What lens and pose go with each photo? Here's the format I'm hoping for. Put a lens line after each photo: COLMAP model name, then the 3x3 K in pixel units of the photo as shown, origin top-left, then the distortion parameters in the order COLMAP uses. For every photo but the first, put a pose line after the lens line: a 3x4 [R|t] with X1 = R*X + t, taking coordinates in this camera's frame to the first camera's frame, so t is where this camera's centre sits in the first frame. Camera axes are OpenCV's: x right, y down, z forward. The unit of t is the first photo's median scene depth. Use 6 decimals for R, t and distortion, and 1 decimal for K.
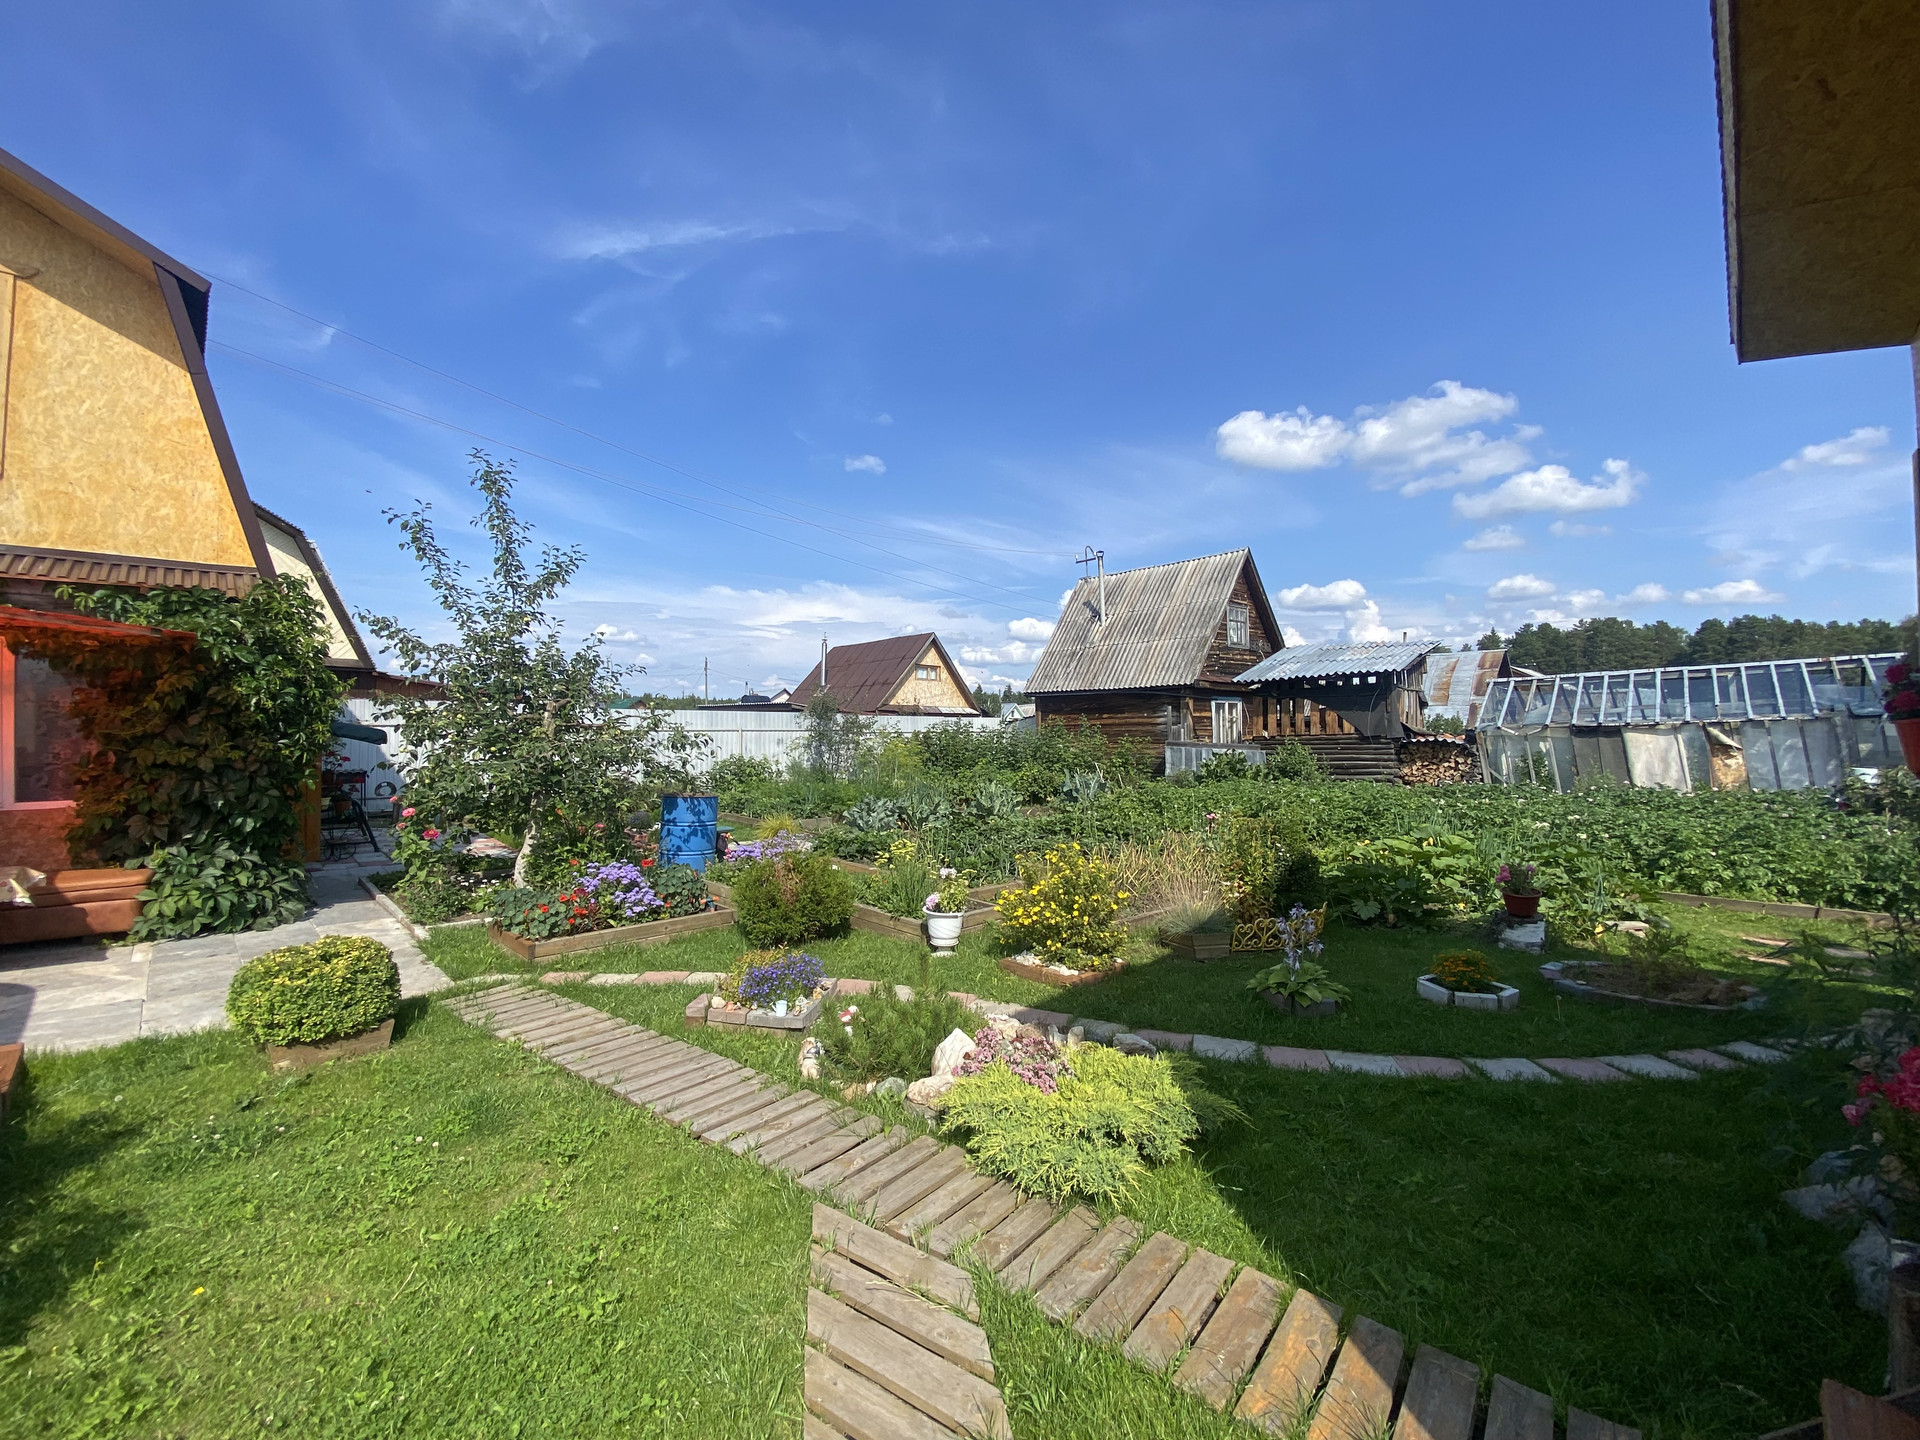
lens RADIAL K [[776.9, 0, 953.8], [0, 776.9, 723.6], [0, 0, 1]] dist [0.007645, -0.014184]
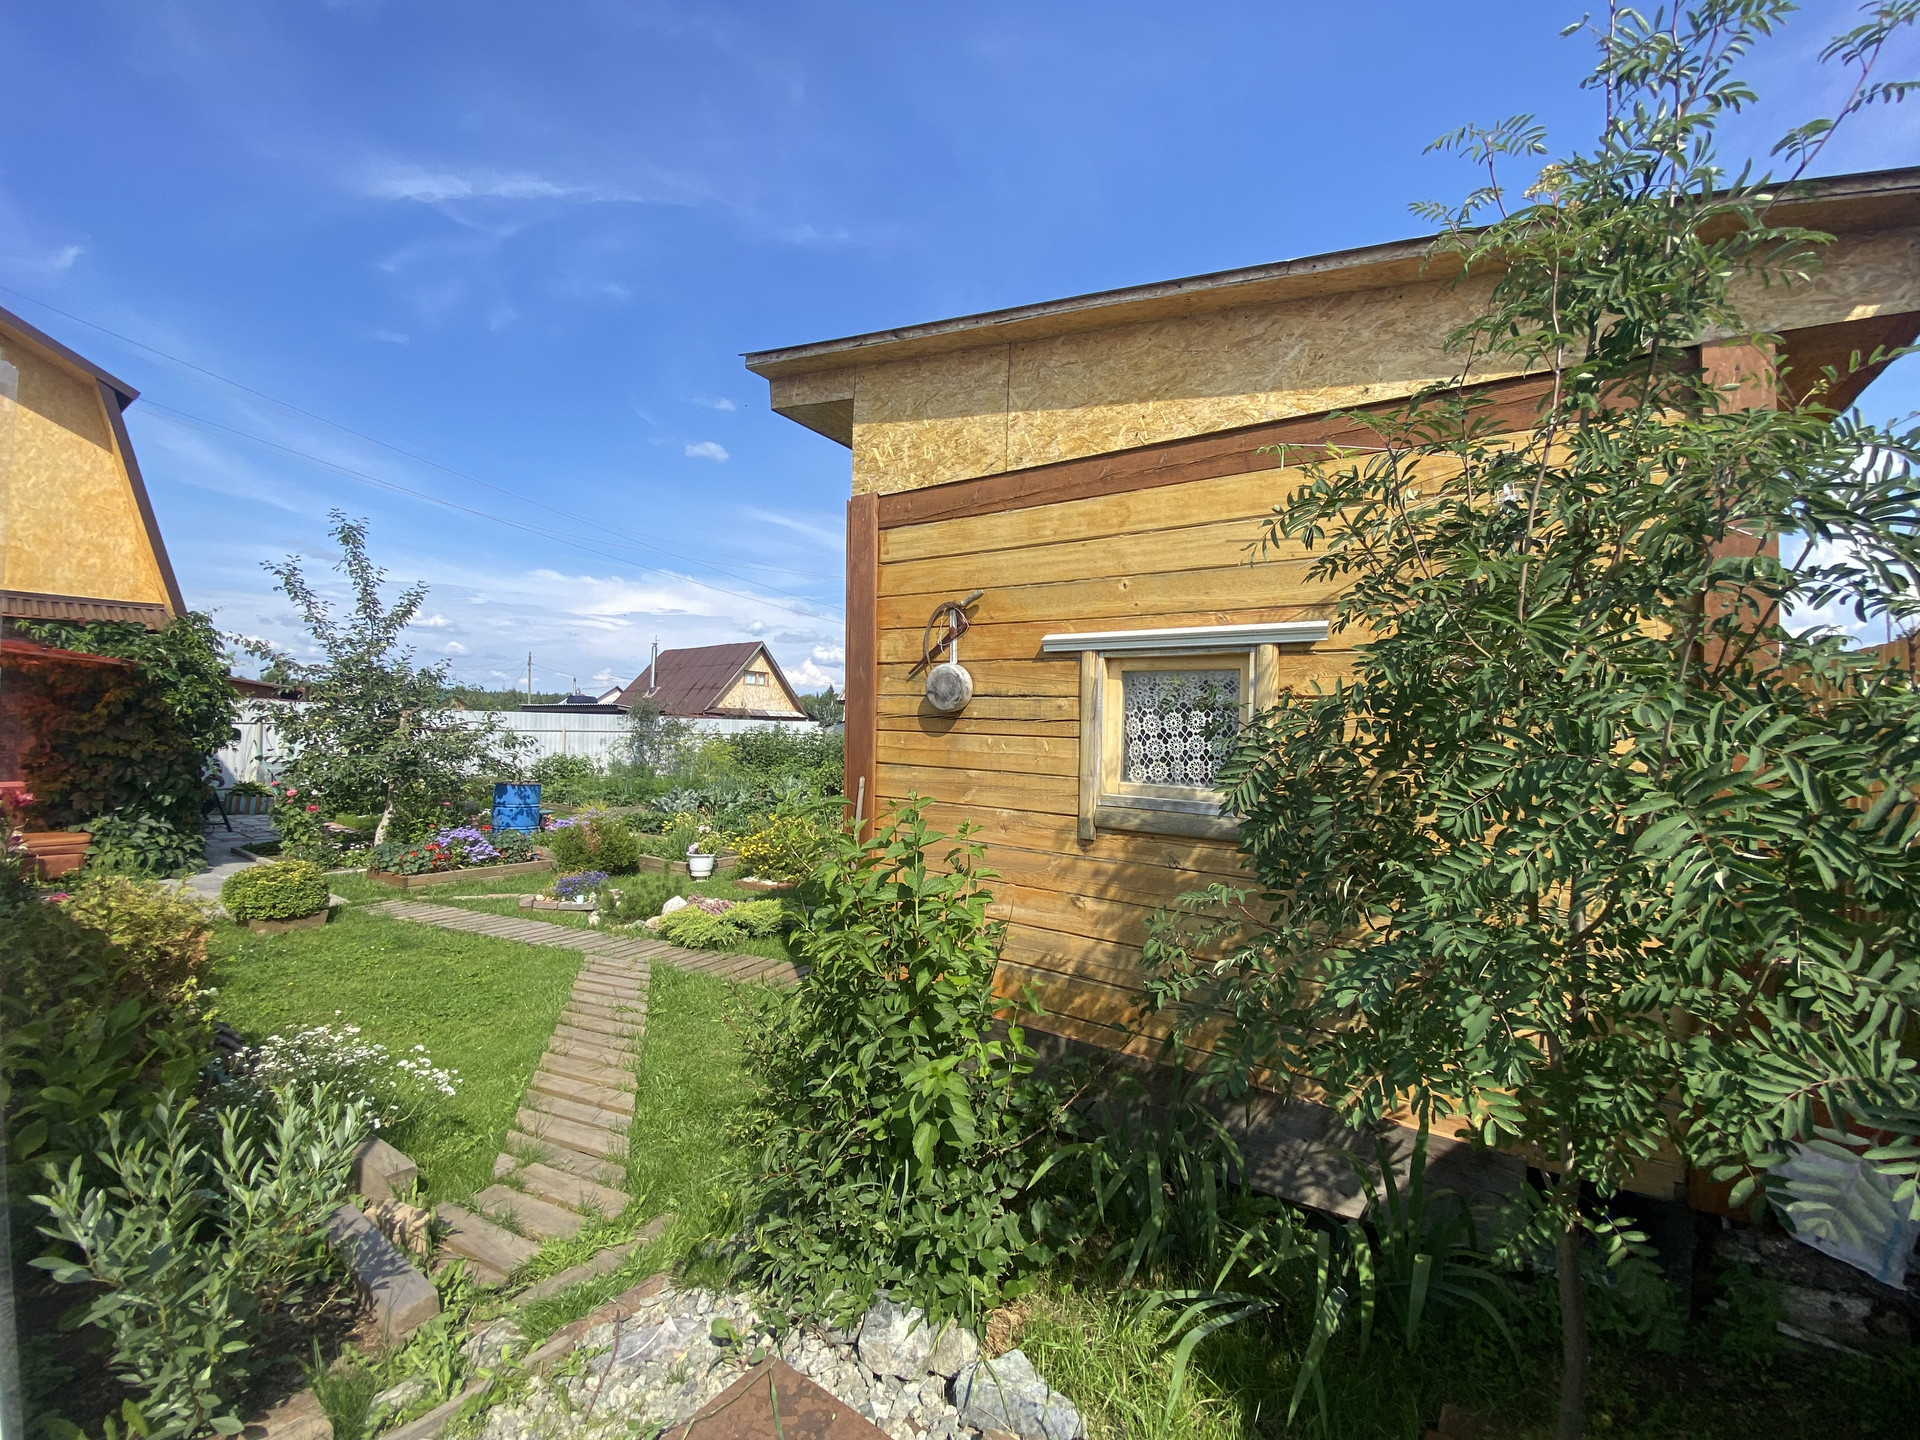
lens RADIAL K [[776.9, 0, 961.4], [0, 776.9, 719.3], [0, 0, 1]] dist [0.007645, -0.014184]
pose [[0.979842, 0.017959, 0.198965, 0.131398], [-0.016540, 0.999825, -0.008792, -0.015913], [-0.199088, 0.005324, 0.979967, -0.441661]]
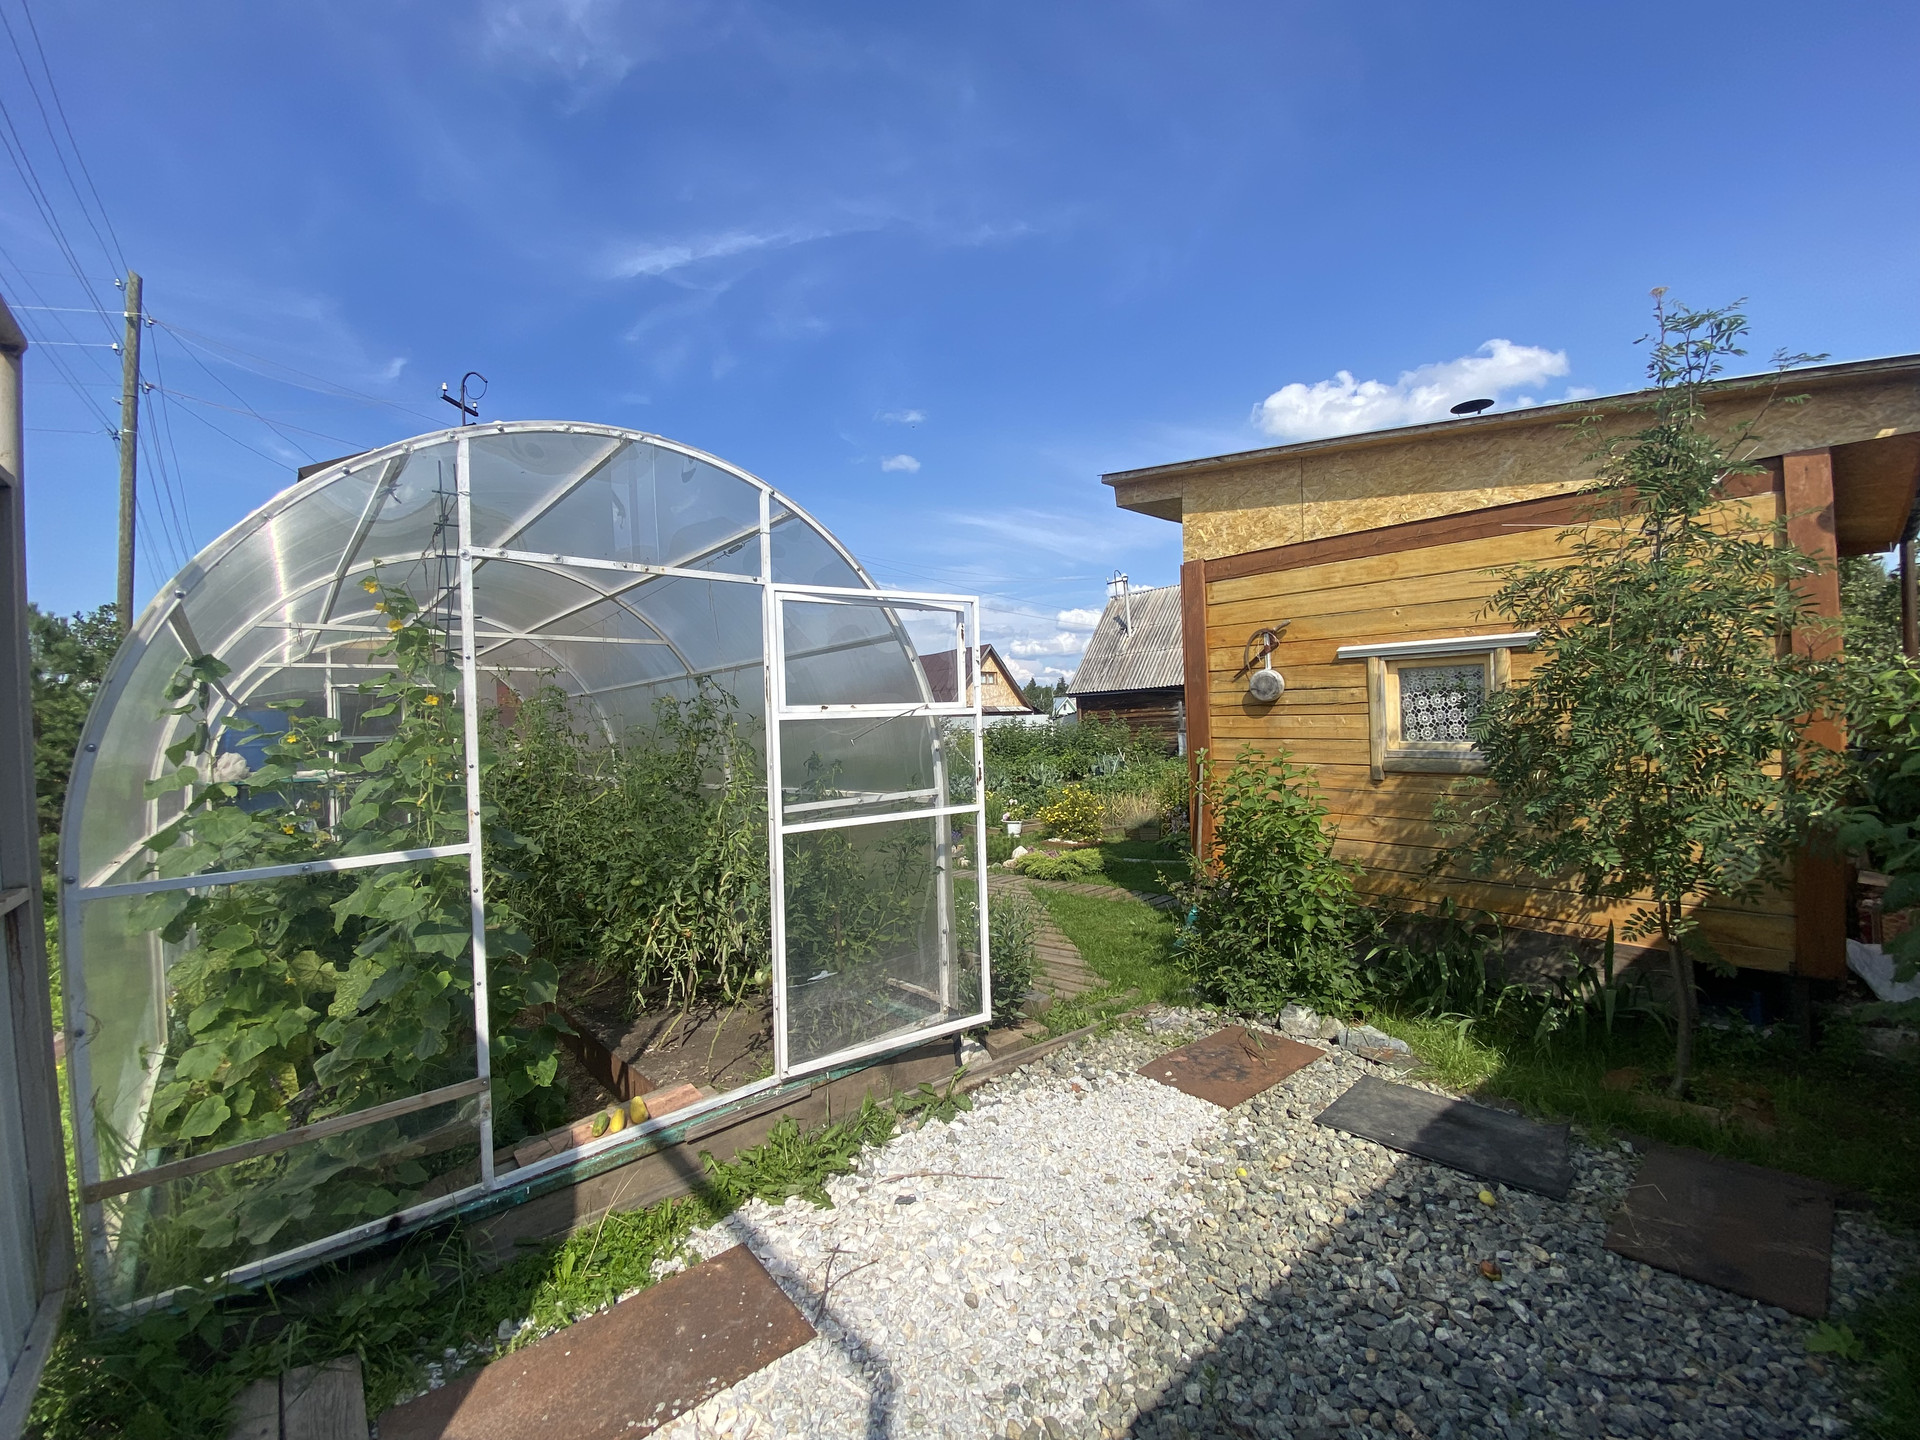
lens RADIAL K [[776.9, 0, 960.5], [0, 776.9, 720.8], [0, 0, 1]] dist [0.007645, -0.014184]
pose [[0.997649, -0.033975, -0.059515, -0.015144], [0.034216, 0.999410, 0.003031, -0.018060], [0.059377, -0.005060, 0.998223, -0.697236]]
